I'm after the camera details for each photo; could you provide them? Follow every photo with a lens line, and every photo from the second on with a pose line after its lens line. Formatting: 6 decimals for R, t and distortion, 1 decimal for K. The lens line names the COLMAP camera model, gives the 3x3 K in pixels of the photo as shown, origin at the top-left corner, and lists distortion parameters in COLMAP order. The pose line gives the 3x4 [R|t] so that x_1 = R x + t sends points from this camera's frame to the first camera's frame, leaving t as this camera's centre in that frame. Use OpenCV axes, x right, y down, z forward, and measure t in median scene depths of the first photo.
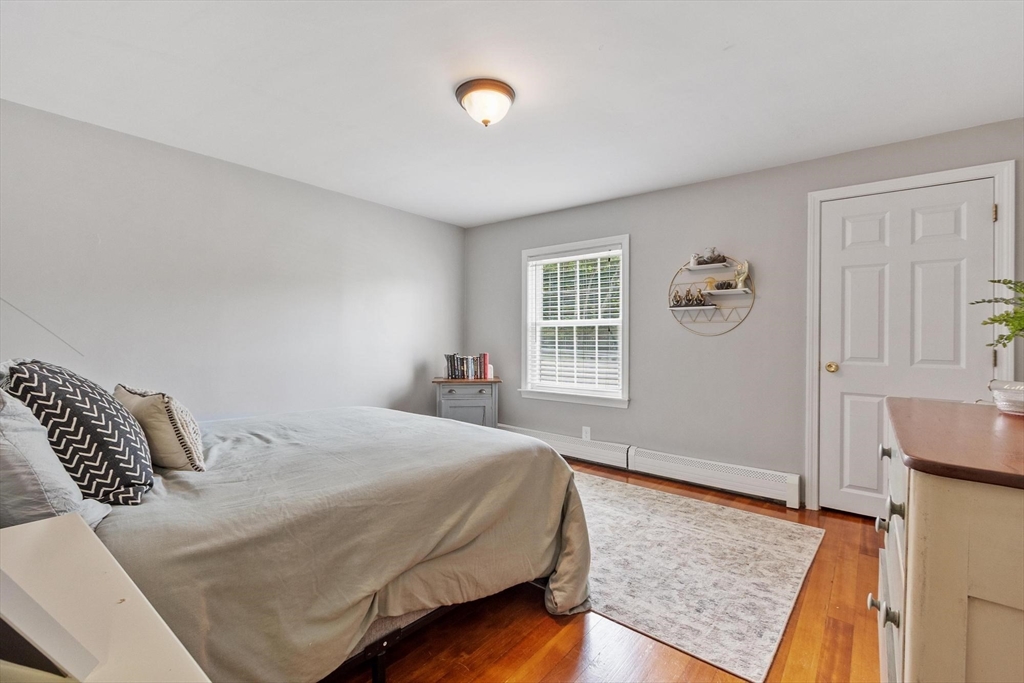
lens RADIAL K [[455.9, 0, 514.3], [0, 455.9, 343.3], [0, 0, 1]] dist [0.000788, -0.000805]
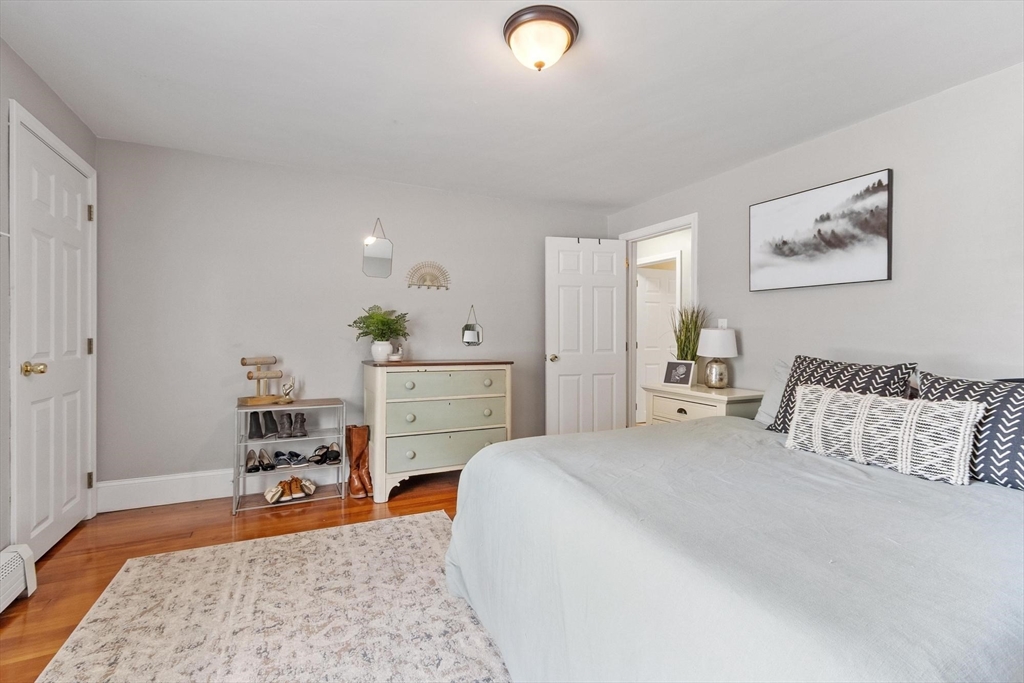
lens RADIAL K [[455.9, 0, 508.3], [0, 455.9, 337.1], [0, 0, 1]] dist [0.000788, -0.000805]
pose [[-0.910936, -0.012670, 0.412353, -0.306880], [-0.009894, 0.999912, 0.008866, -0.010037], [-0.412429, 0.003997, -0.910981, 1.587689]]
